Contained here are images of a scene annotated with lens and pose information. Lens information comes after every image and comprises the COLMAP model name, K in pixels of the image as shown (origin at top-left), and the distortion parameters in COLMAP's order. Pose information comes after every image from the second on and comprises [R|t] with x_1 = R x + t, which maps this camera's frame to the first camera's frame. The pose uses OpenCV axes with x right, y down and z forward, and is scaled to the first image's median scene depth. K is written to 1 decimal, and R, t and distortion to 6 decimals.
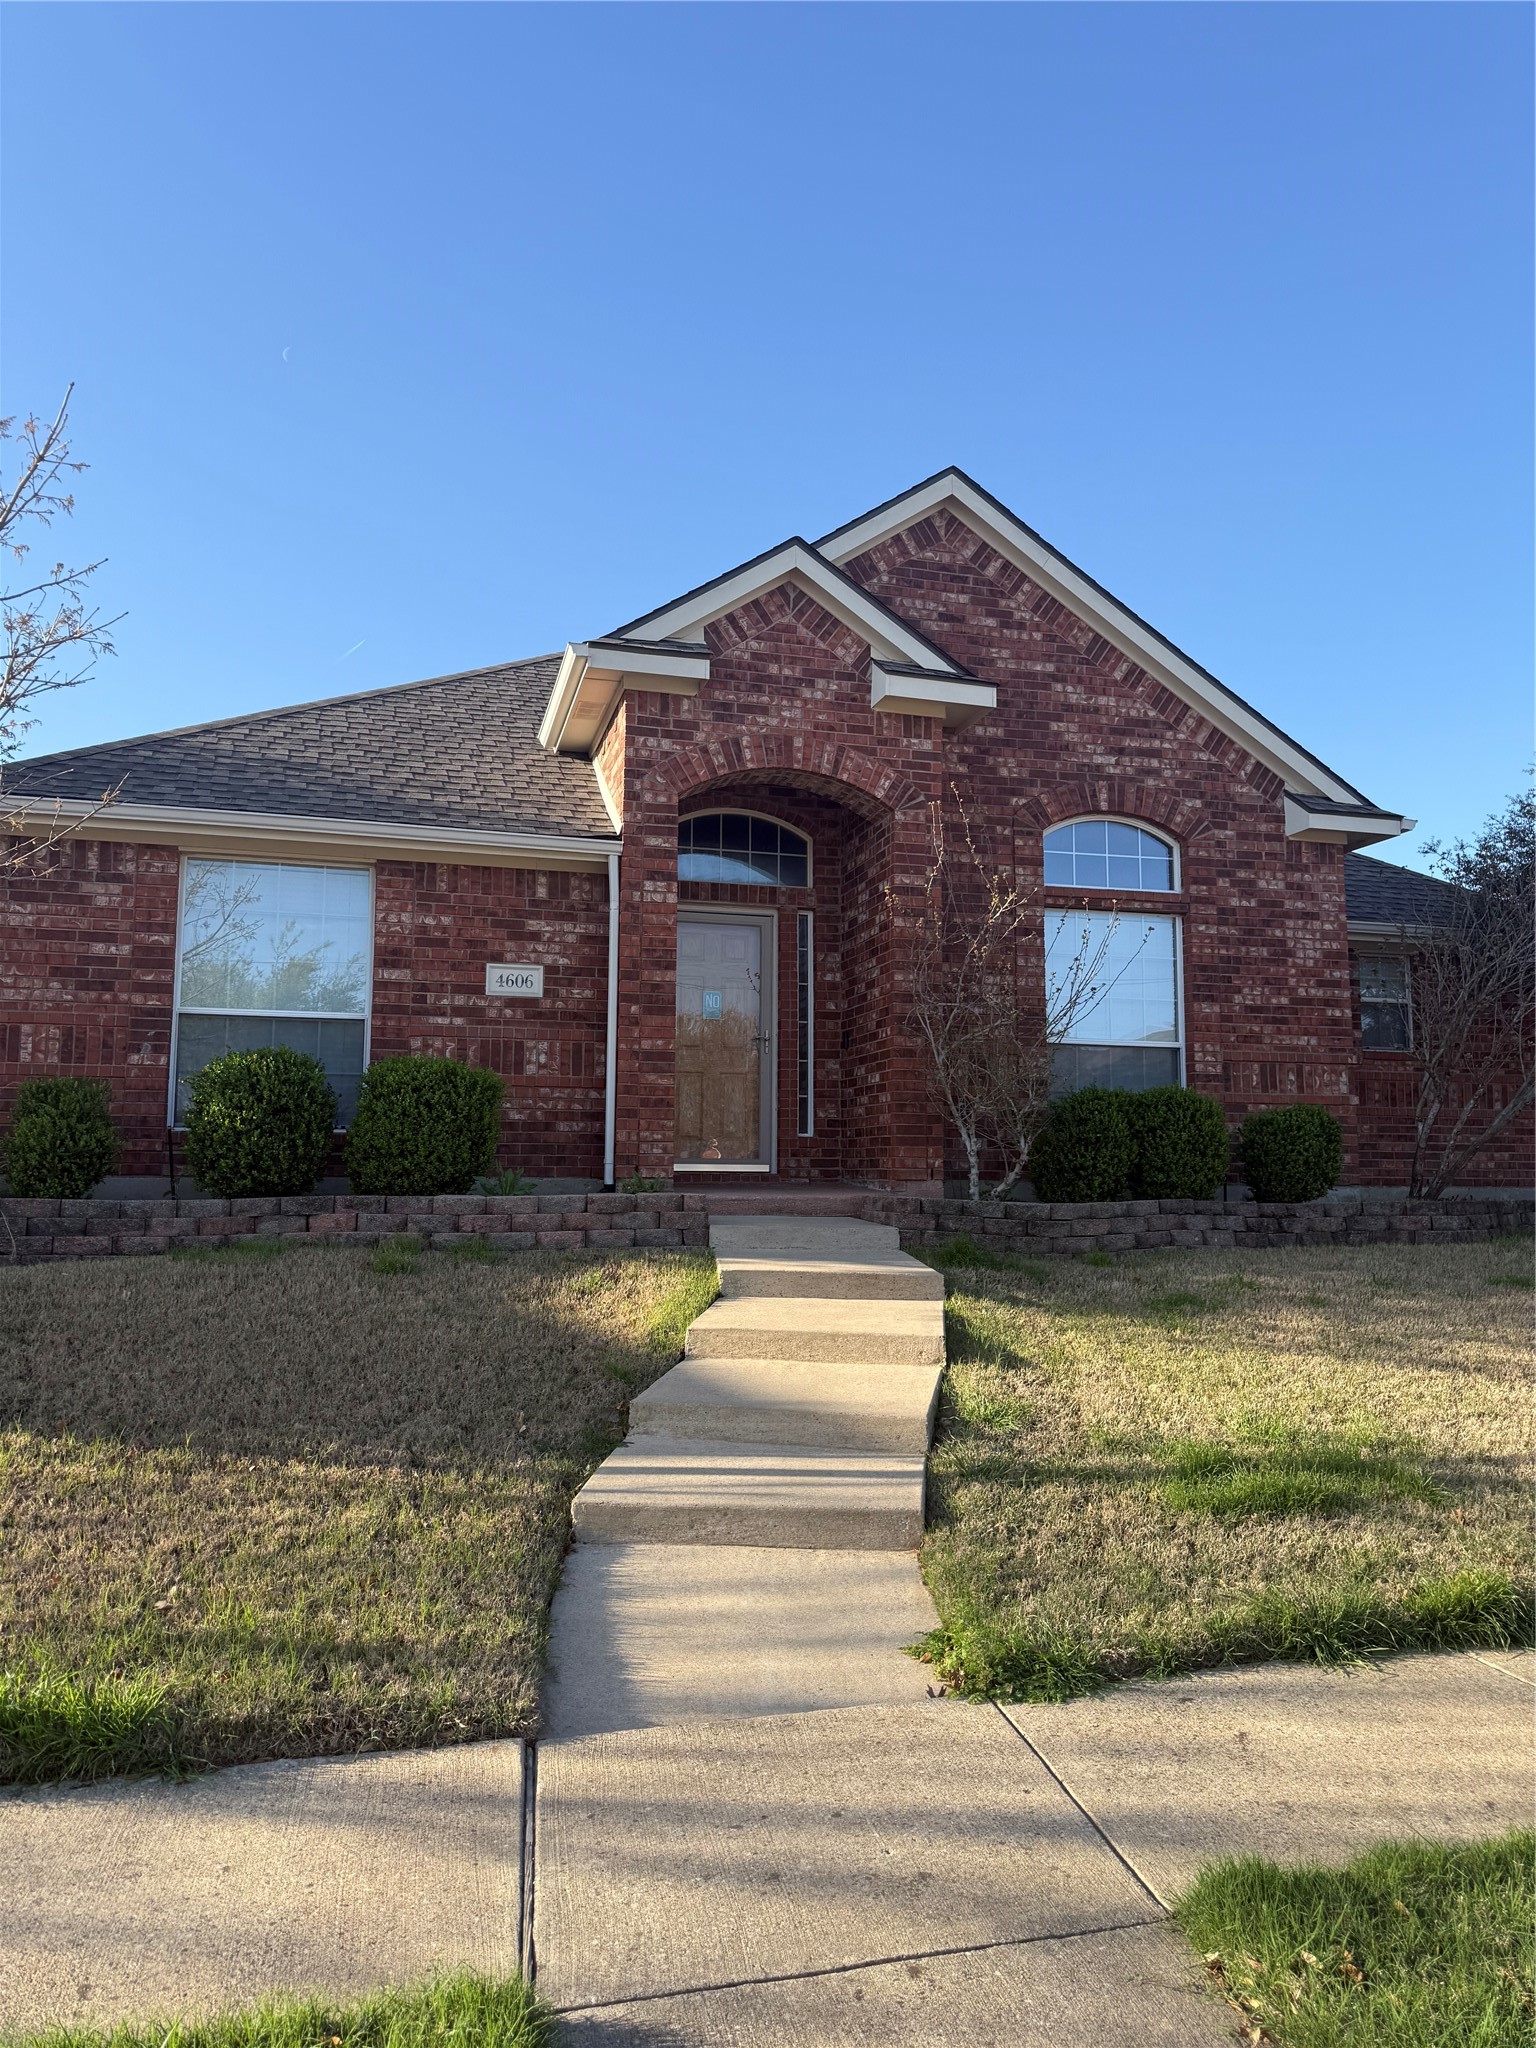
lens RADIAL K [[1519.8, 0, 768.0], [0, 1519.8, 1024.0], [0, 0, 1]] dist [0.114116, -0.199106]
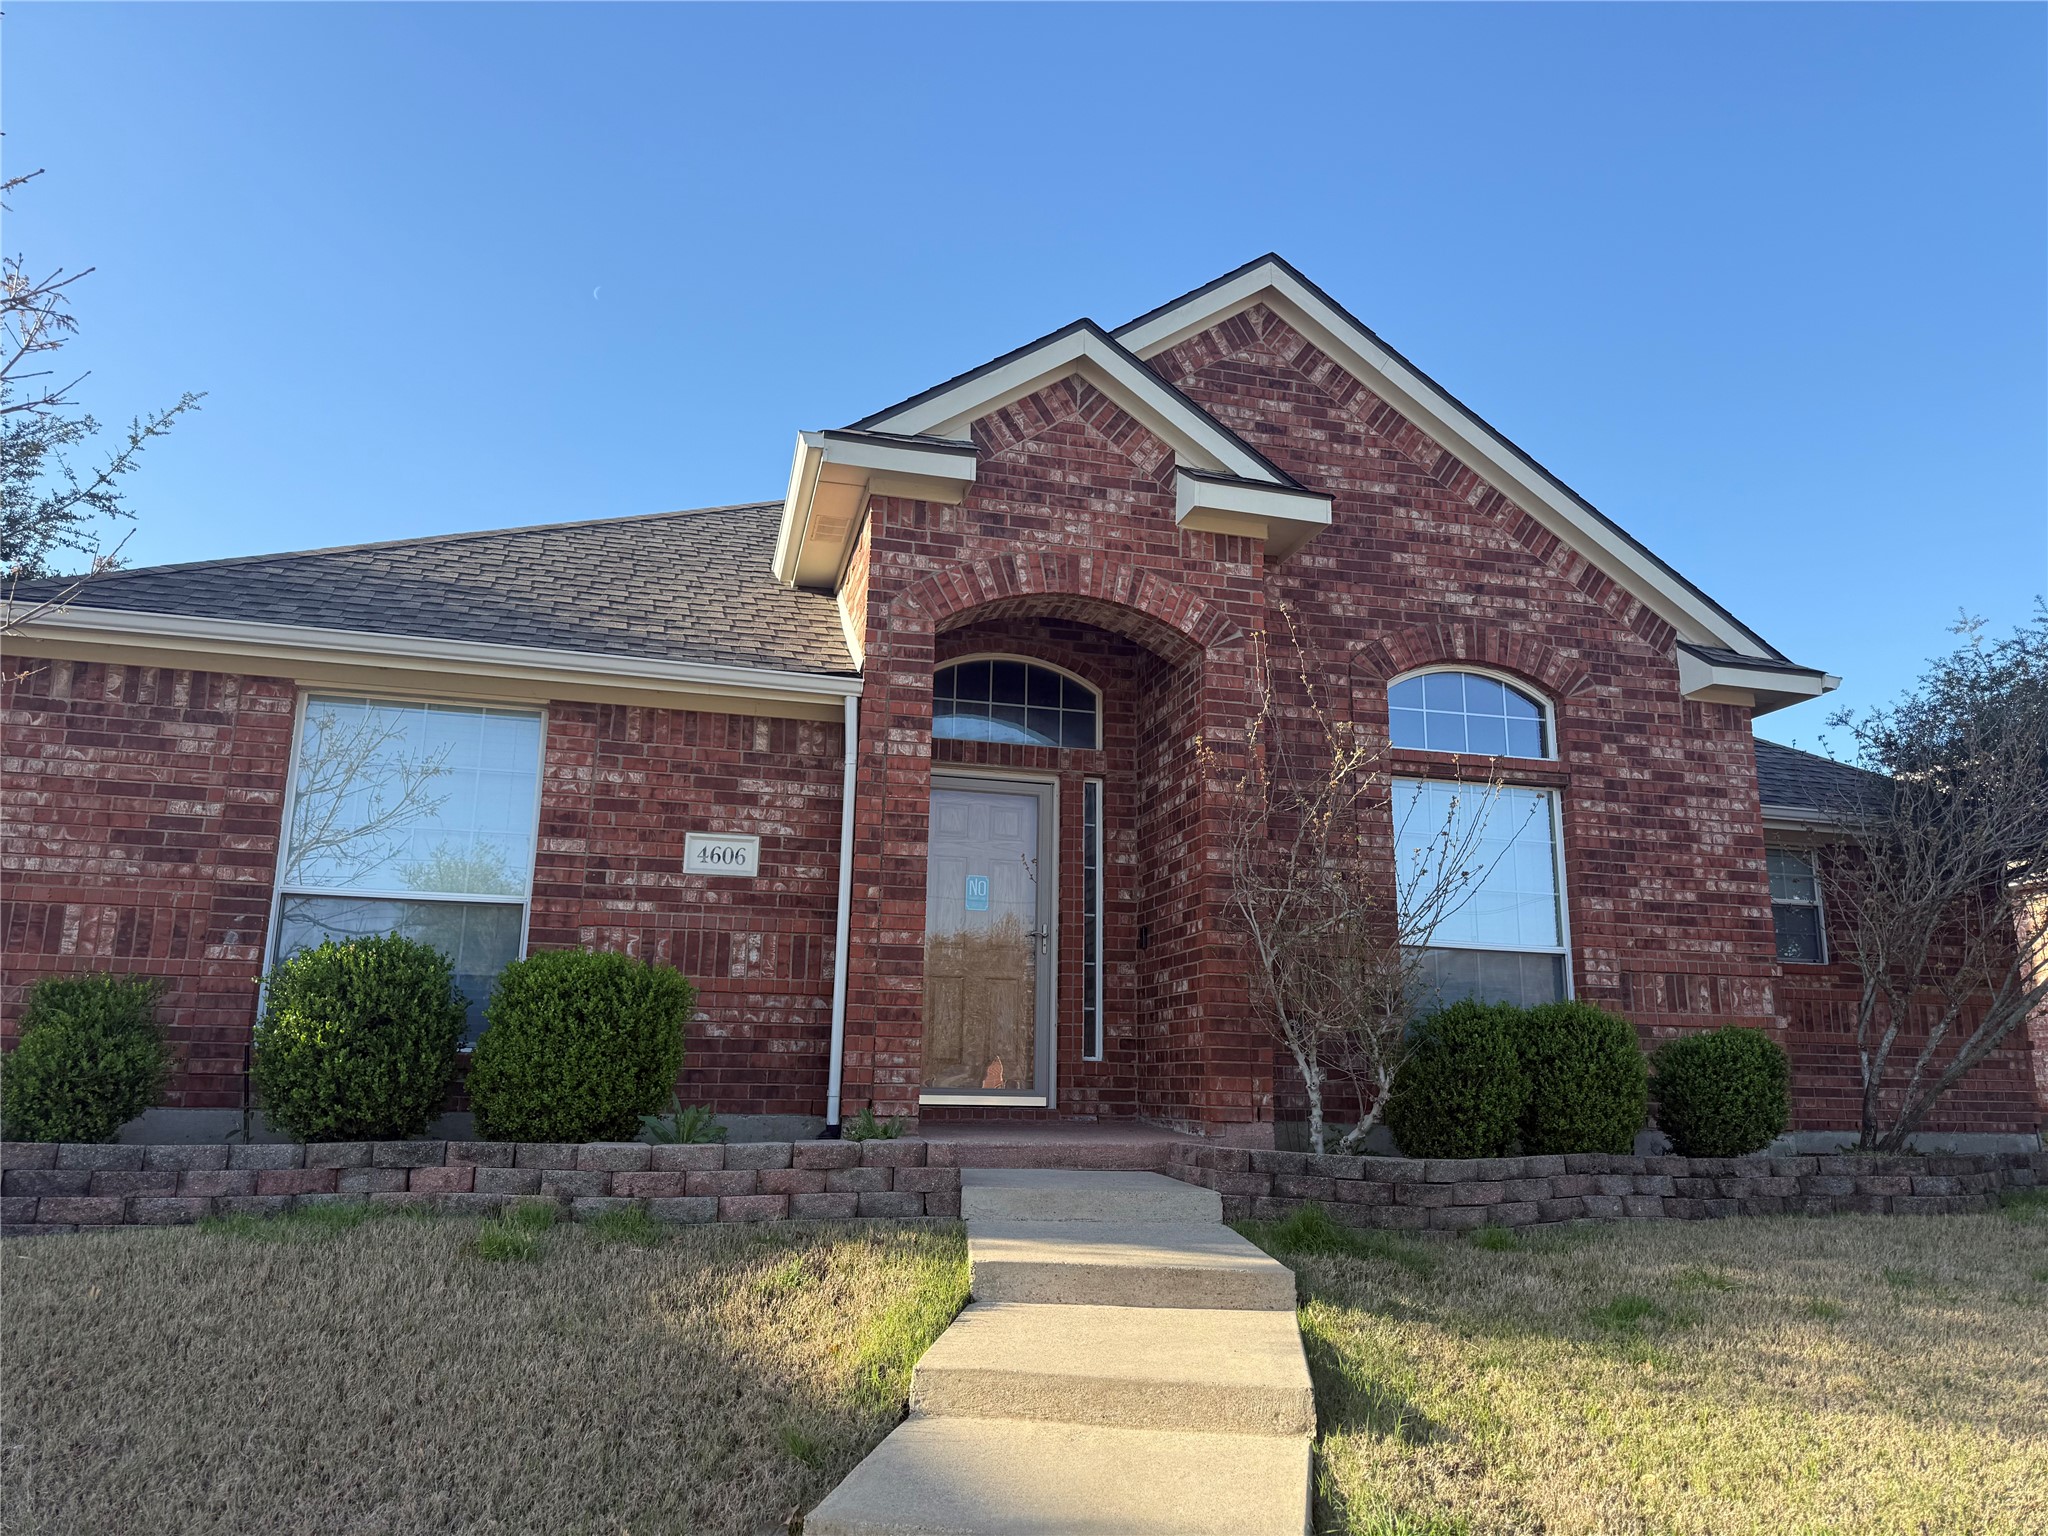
lens RADIAL K [[1519.8, 0, 1024.0], [0, 1519.8, 768.0], [0, 0, 1]] dist [0.114116, -0.199106]
pose [[0.999800, 0.006923, -0.018754, 0.003047], [-0.008960, 0.993801, -0.110815, 0.012300], [0.017870, 0.110960, 0.993664, 0.217654]]
